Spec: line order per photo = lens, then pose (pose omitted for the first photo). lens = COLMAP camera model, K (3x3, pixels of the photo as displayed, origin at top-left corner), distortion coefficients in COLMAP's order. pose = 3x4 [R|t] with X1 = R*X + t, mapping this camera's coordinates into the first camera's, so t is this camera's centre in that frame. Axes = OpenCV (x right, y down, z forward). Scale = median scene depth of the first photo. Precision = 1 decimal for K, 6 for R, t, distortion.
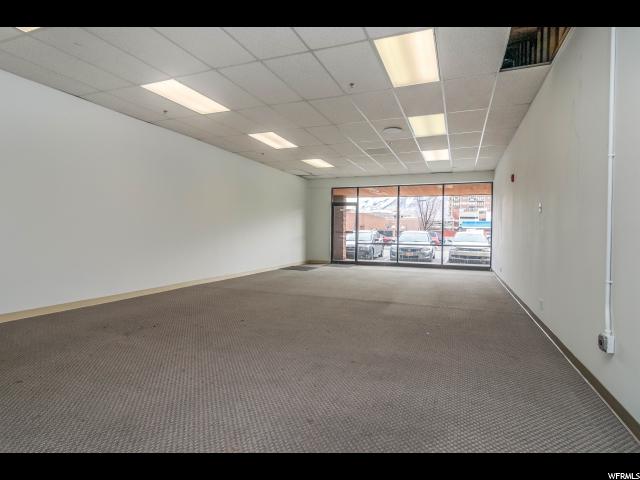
lens RADIAL K [[363.3, 0, 320.0], [0, 363.3, 240.0], [0, 0, 1]] dist [-0.002139, -0.000017]
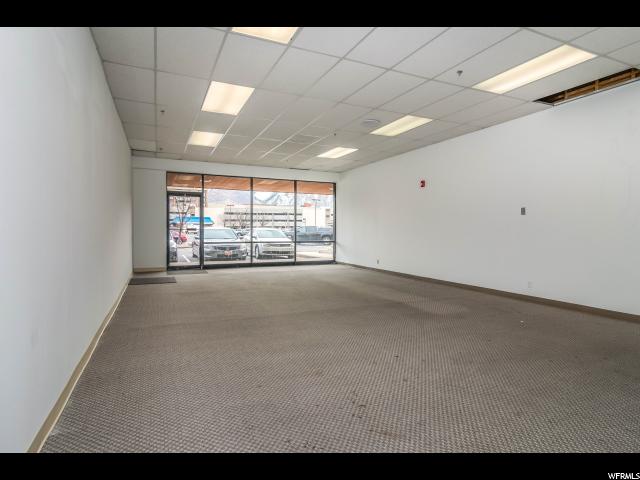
lens RADIAL K [[363.3, 0, 320.0], [0, 363.3, 240.0], [0, 0, 1]] dist [-0.002139, -0.000017]
pose [[0.698993, -0.028203, 0.714572, -0.296029], [0.018025, 0.999599, 0.021820, -0.011481], [-0.714901, -0.002372, 0.699221, 0.220603]]
